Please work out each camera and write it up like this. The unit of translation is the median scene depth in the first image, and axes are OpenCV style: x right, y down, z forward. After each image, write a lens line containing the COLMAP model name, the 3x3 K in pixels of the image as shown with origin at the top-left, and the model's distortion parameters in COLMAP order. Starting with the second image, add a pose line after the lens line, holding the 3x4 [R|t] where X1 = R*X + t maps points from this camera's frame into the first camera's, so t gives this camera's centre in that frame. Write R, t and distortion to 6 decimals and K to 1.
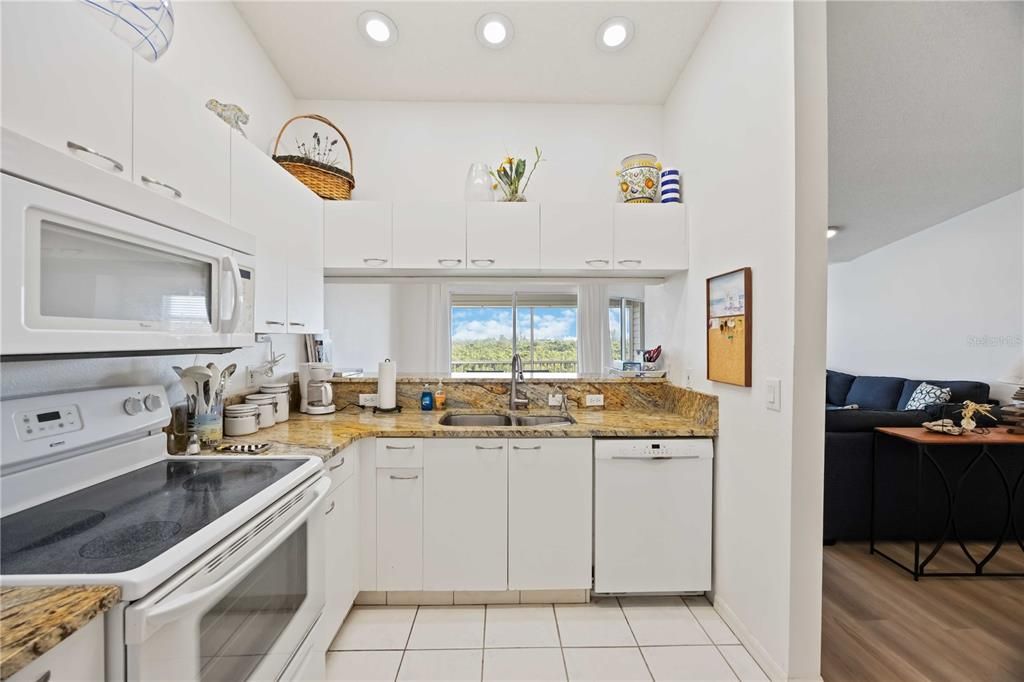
lens RADIAL K [[394.1, 0, 510.7], [0, 394.1, 337.4], [0, 0, 1]] dist [0.011982, 0.000148]
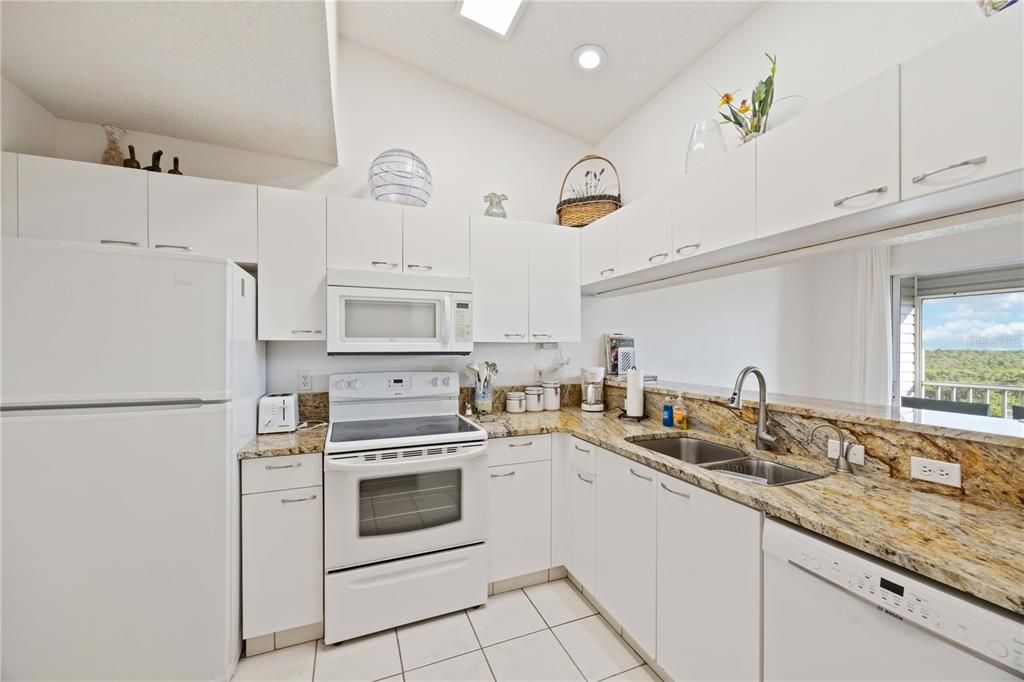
lens RADIAL K [[394.1, 0, 512.6], [0, 394.1, 348.7], [0, 0, 1]] dist [0.011982, 0.000148]
pose [[0.360806, 0.002641, -0.932637, 0.502415], [0.004924, 0.999977, 0.004737, 0.003580], [0.932628, -0.006301, 0.360785, 0.350964]]
